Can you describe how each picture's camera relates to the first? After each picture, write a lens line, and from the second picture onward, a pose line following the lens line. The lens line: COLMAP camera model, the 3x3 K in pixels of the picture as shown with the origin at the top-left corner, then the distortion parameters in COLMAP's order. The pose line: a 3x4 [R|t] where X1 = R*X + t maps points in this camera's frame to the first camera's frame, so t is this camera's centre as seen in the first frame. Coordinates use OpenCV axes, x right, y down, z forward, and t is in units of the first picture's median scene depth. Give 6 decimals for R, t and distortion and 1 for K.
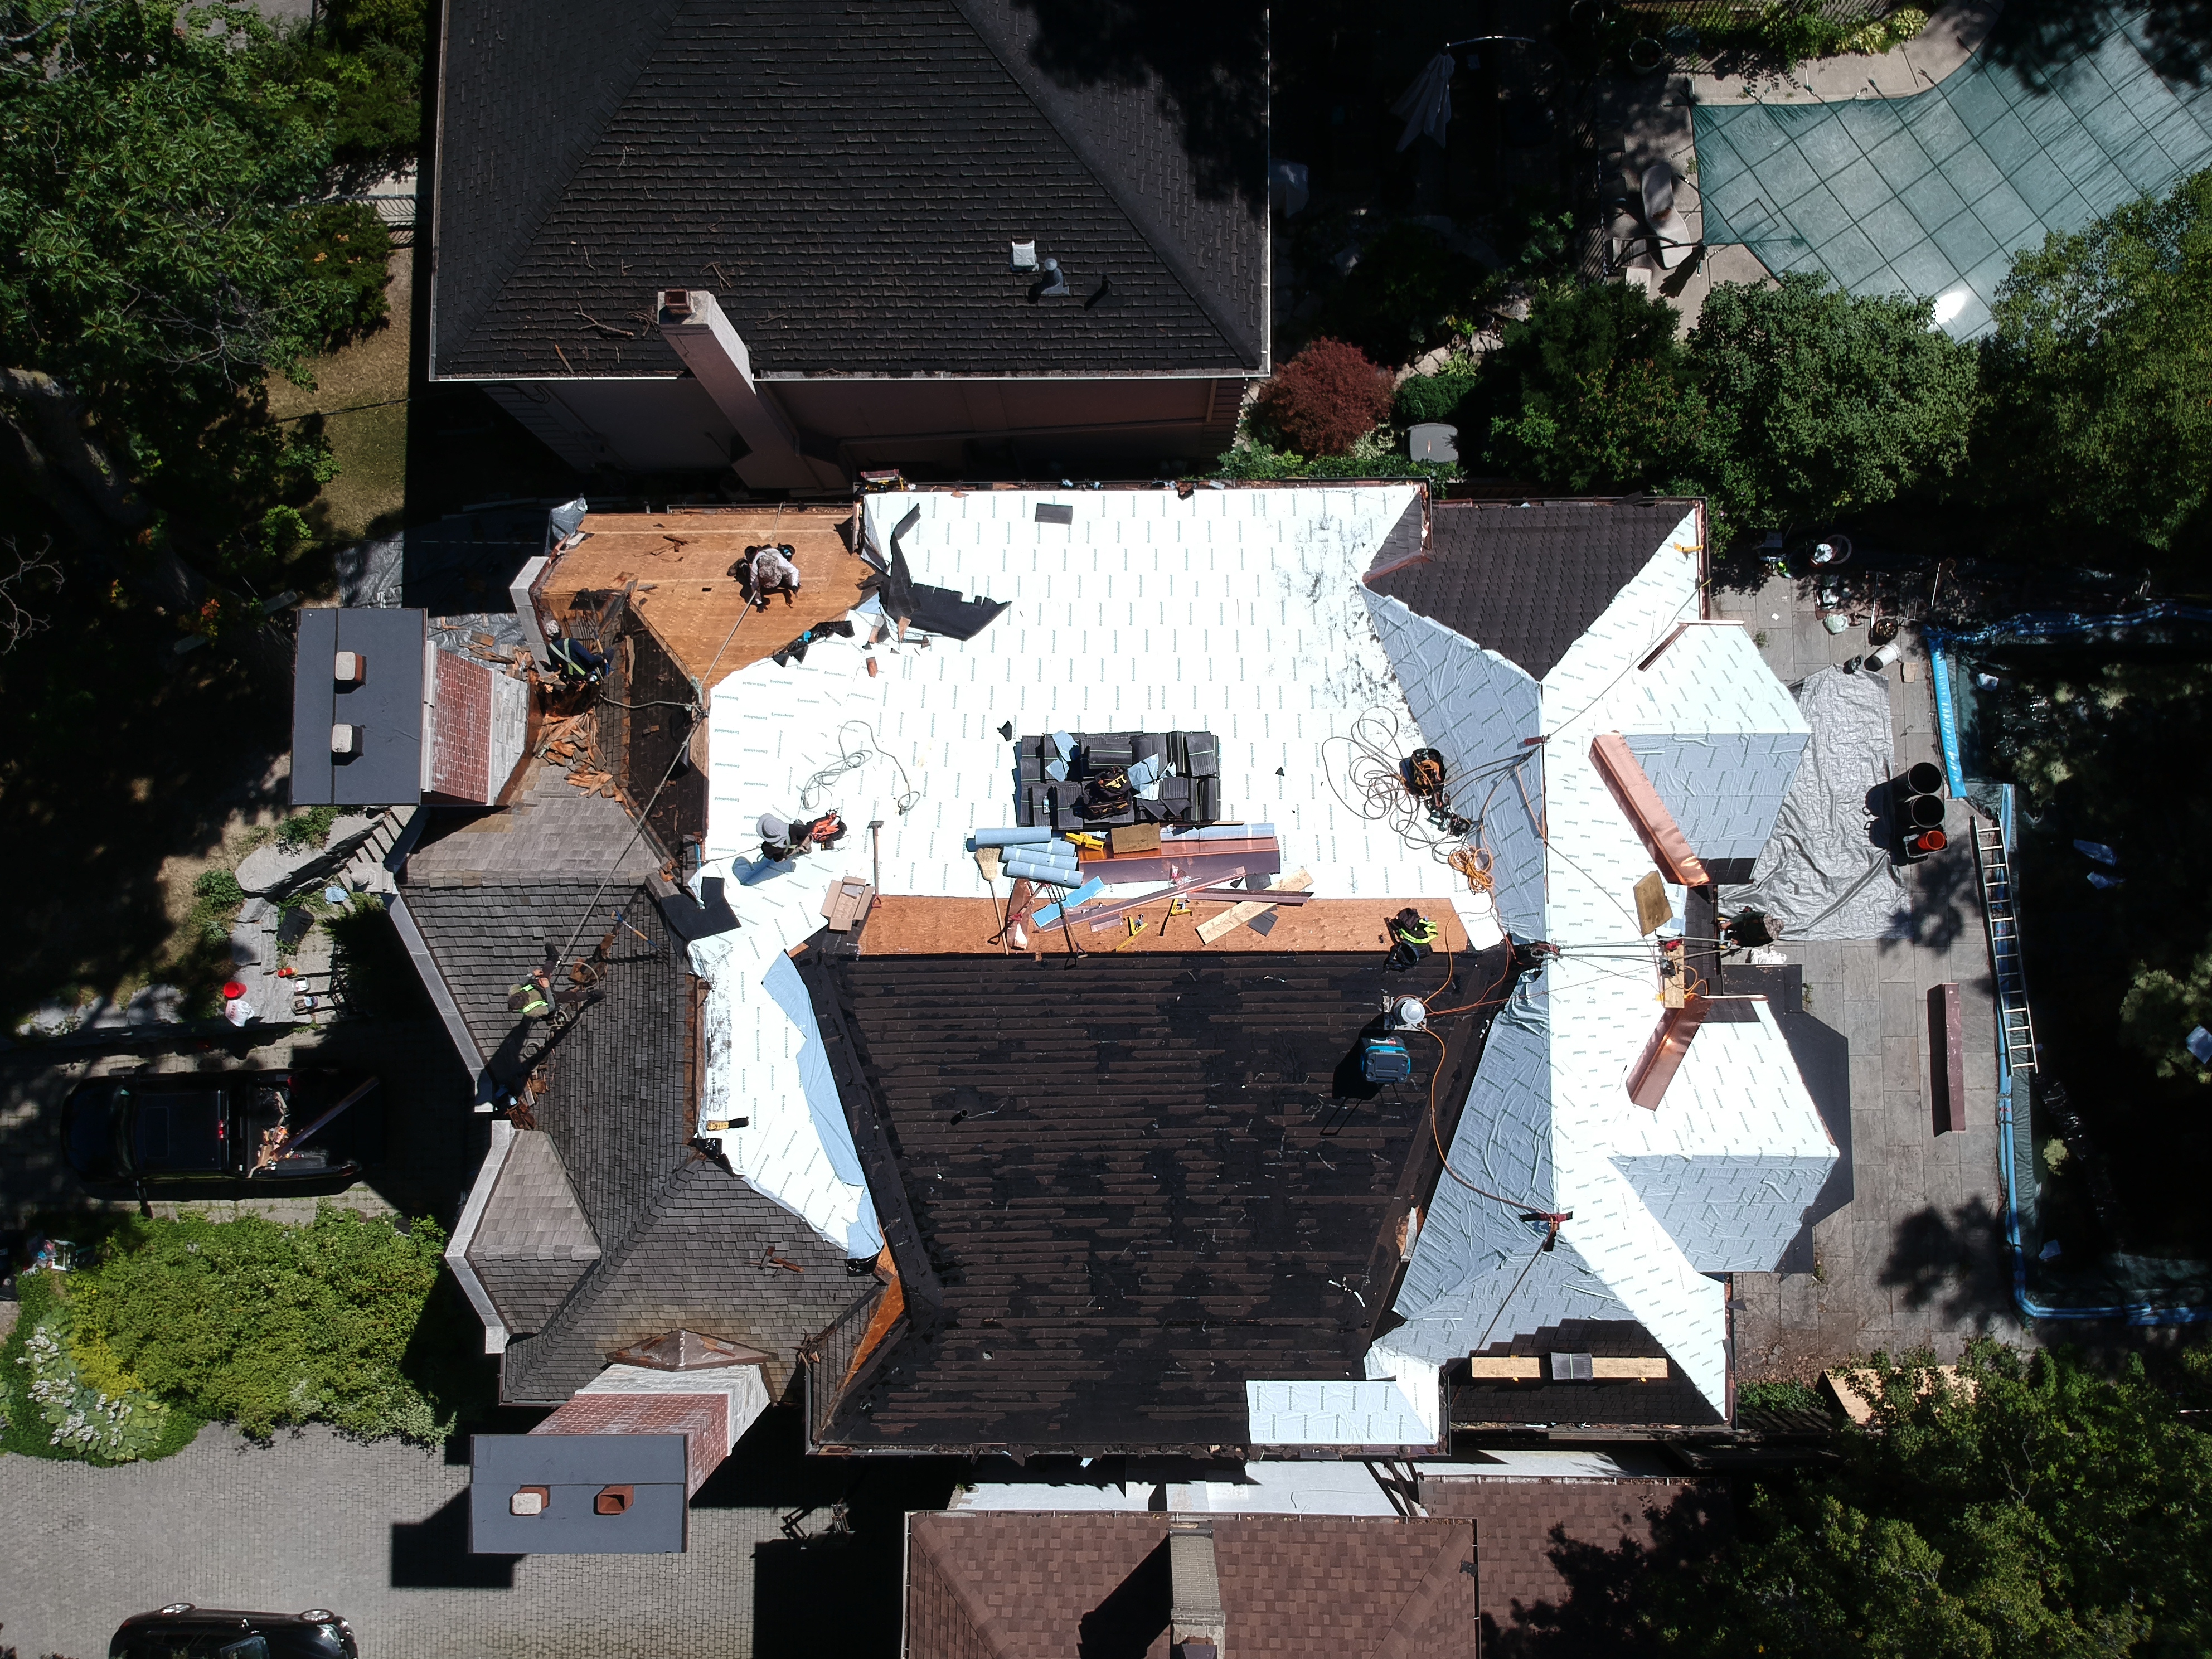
lens RADIAL K [[1648.2, 0, 1103.7], [0, 1648.2, 824.2], [0, 0, 1]] dist [0.037827, -0.097505]
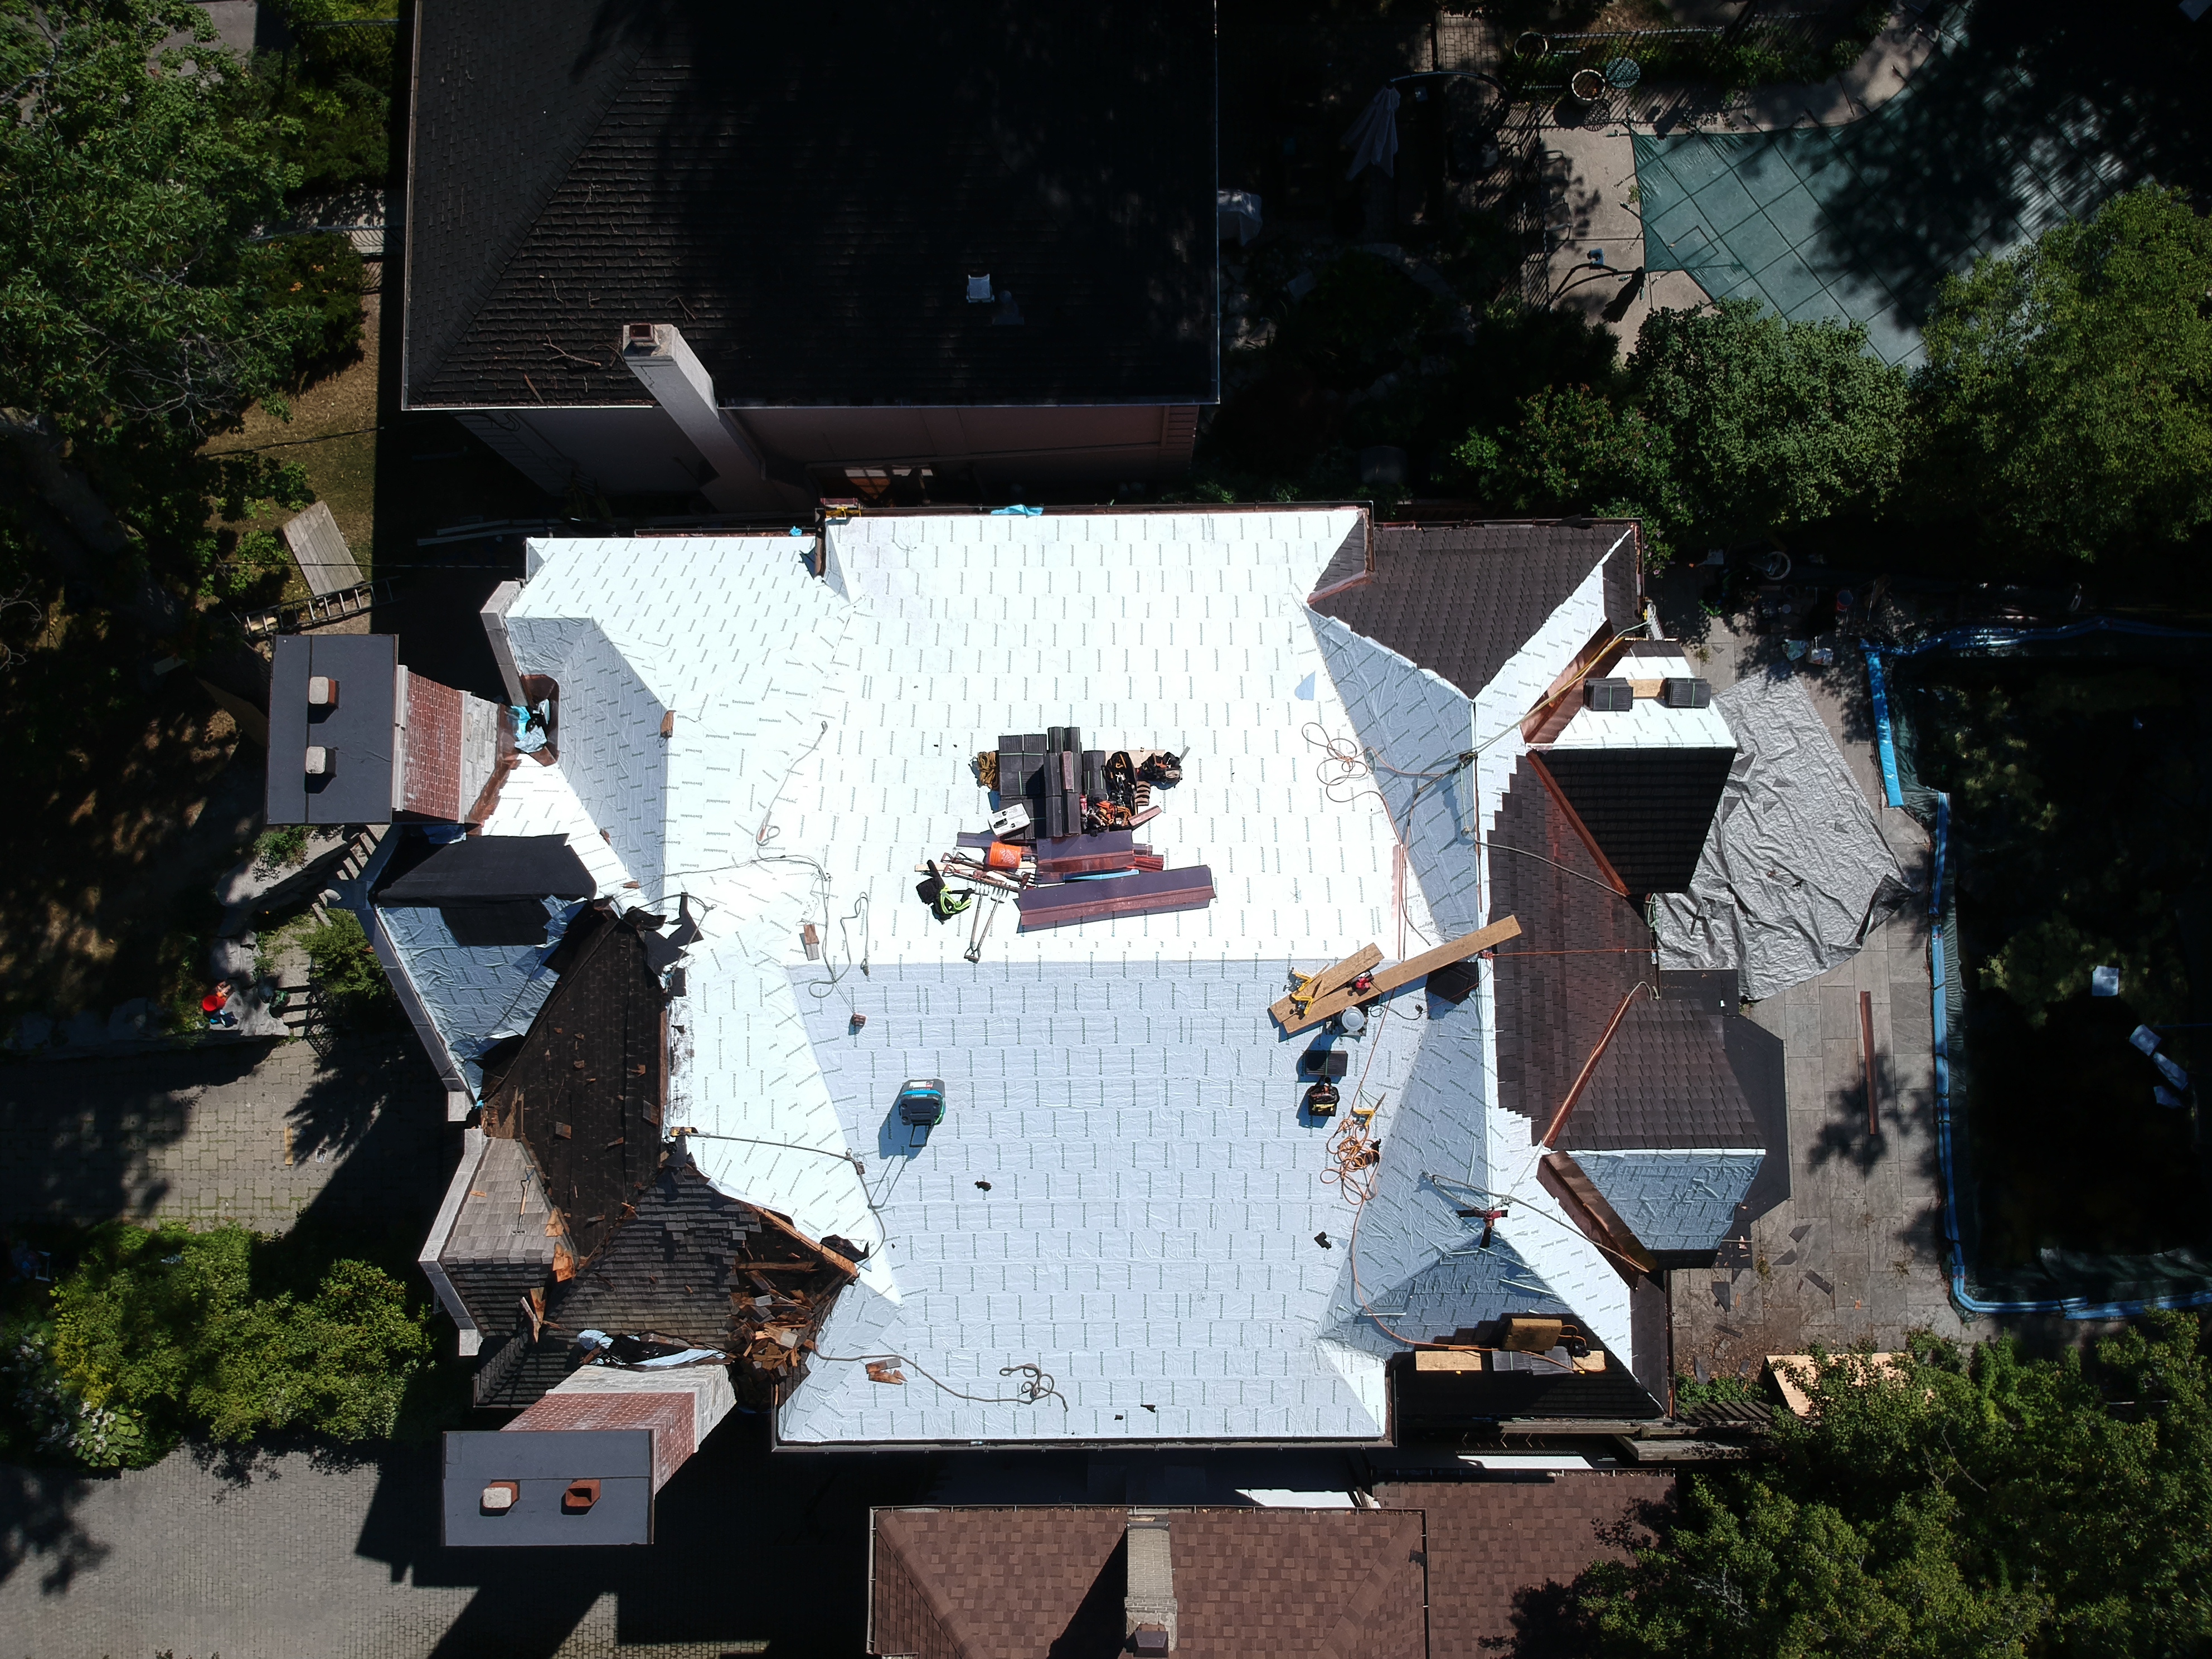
lens RADIAL K [[1648.2, 0, 1102.6], [0, 1648.2, 825.2], [0, 0, 1]] dist [0.037827, -0.097505]
pose [[0.999950, -0.005358, 0.008408, 0.018790], [0.005395, 0.999976, -0.004409, -0.003218], [-0.008384, 0.004454, 0.999955, -0.032436]]
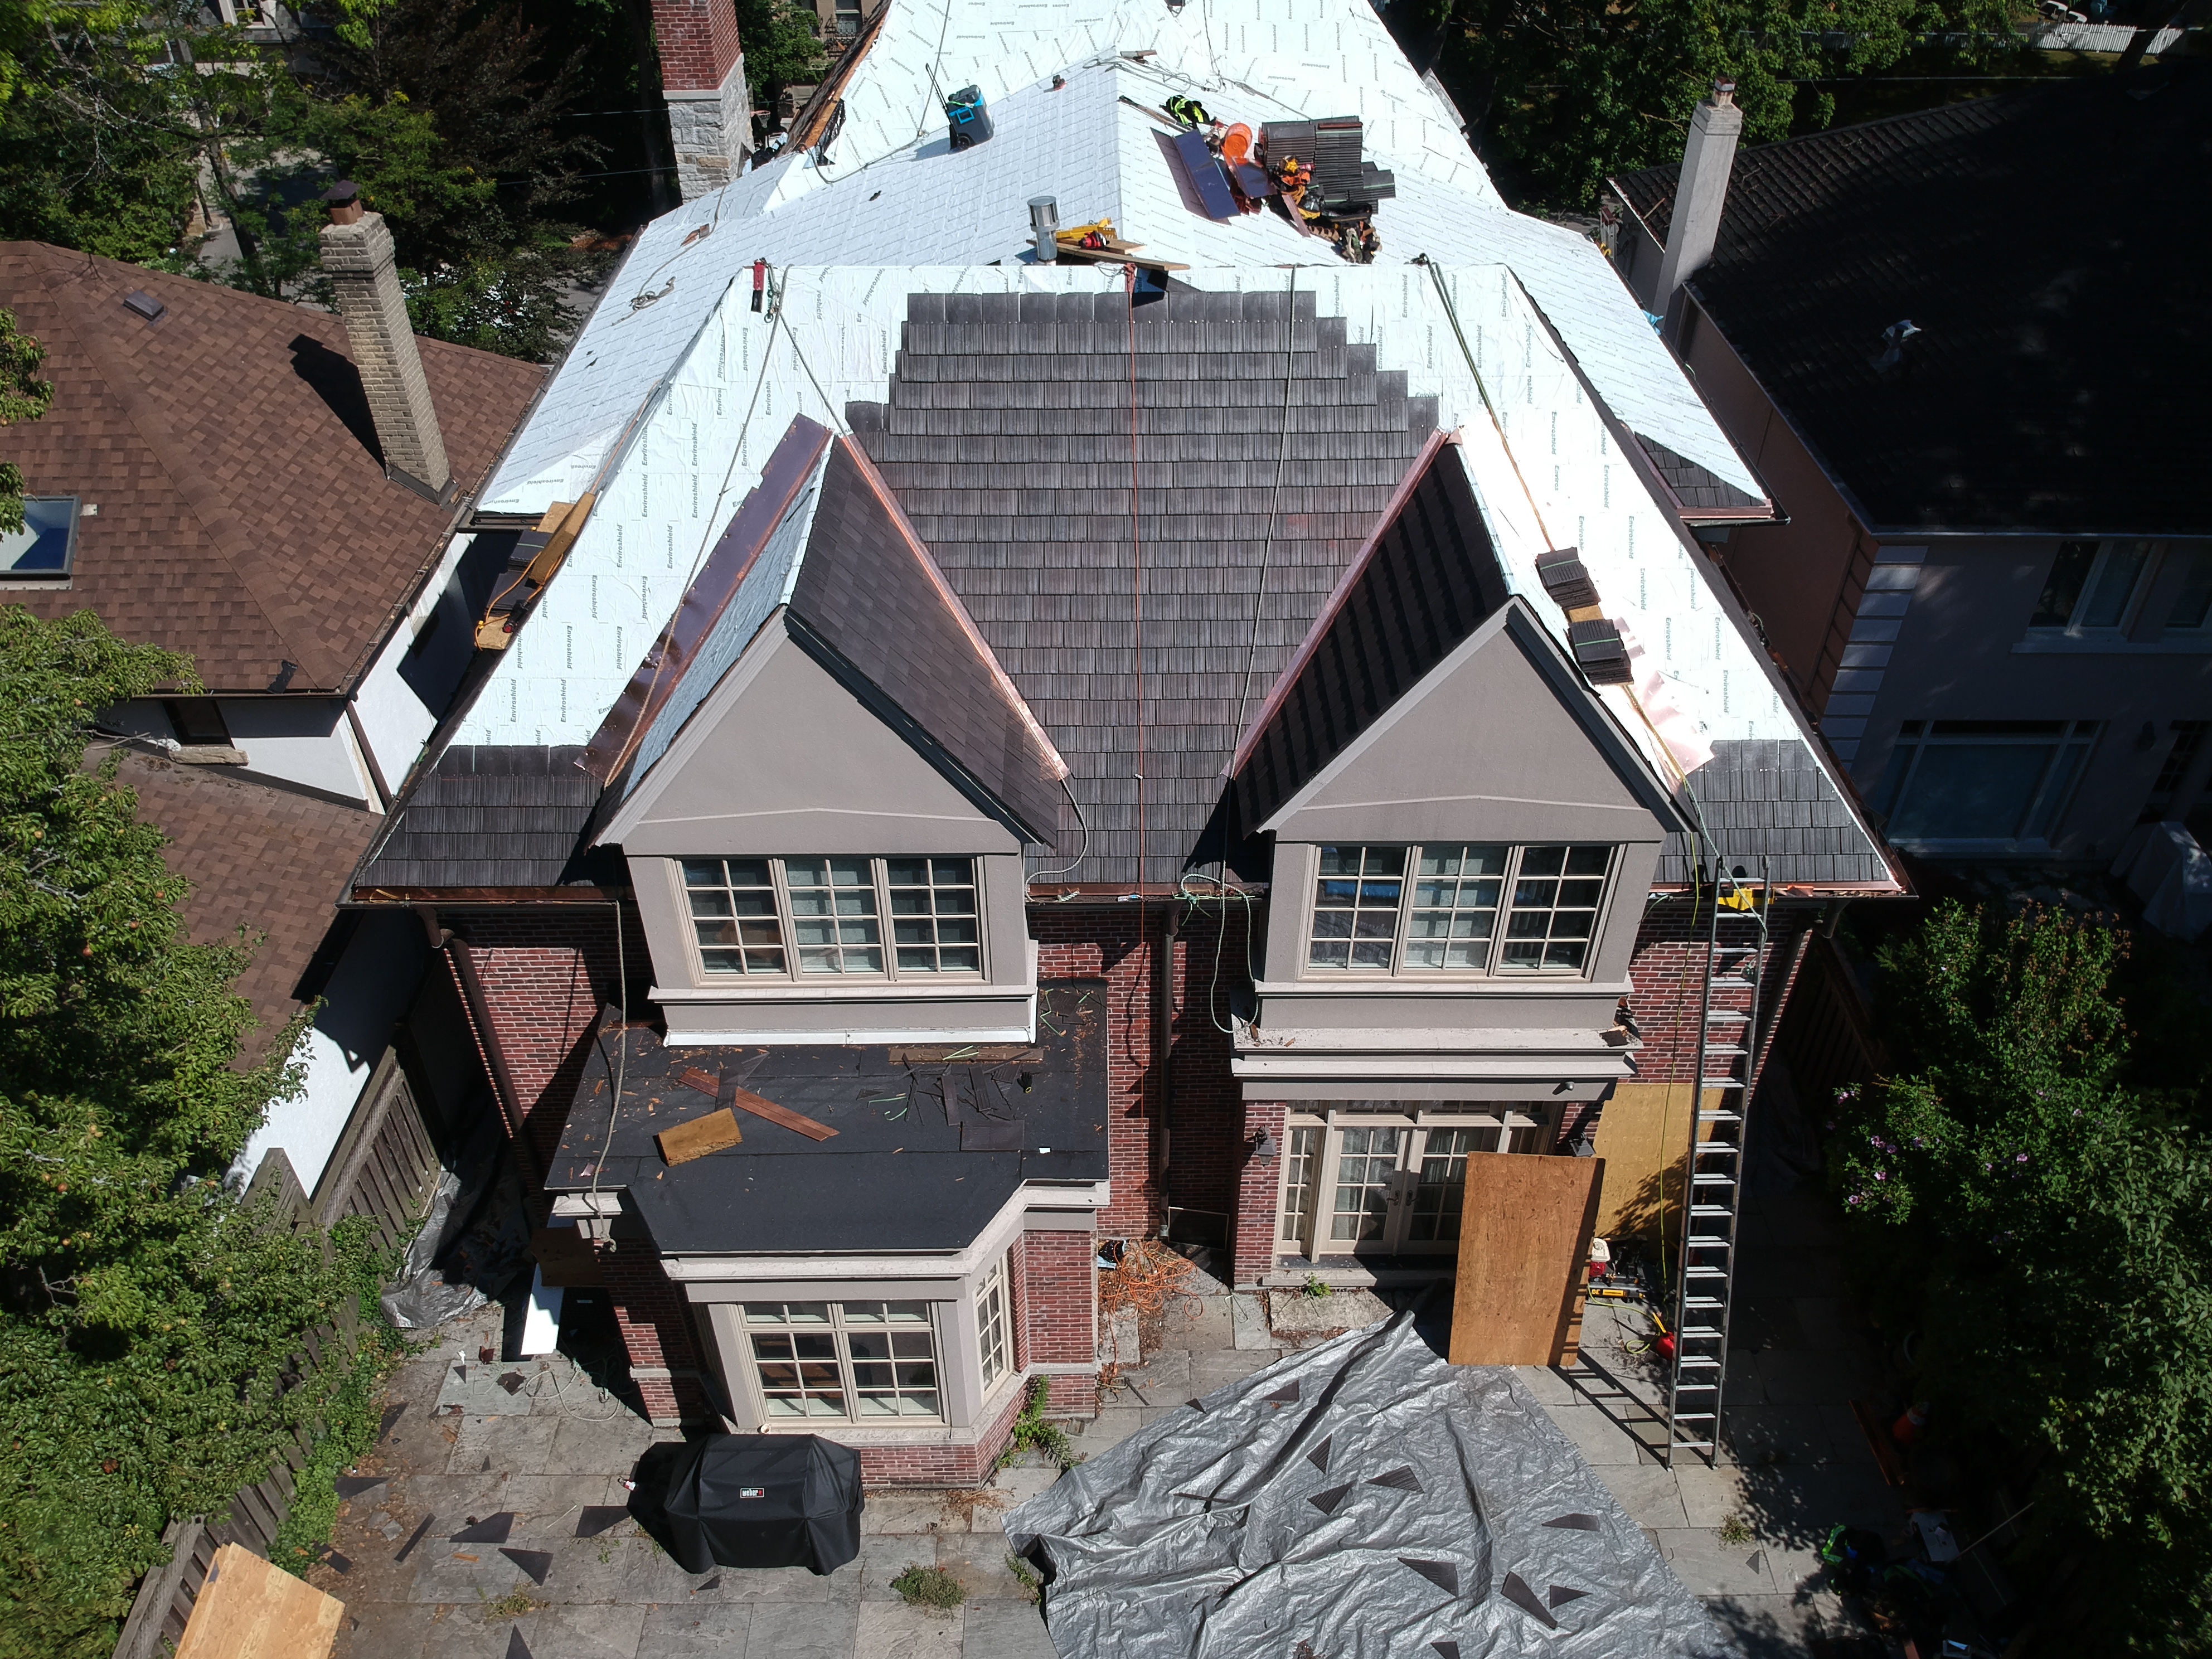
lens RADIAL K [[1648.2, 0, 1109.9], [0, 1648.2, 821.3], [0, 0, 1]] dist [0.037827, -0.097505]
pose [[0.002290, 0.634475, -0.772940, 0.815204], [-0.996484, 0.066187, 0.051379, 0.051676], [0.083757, 0.770105, 0.632395, 0.605973]]
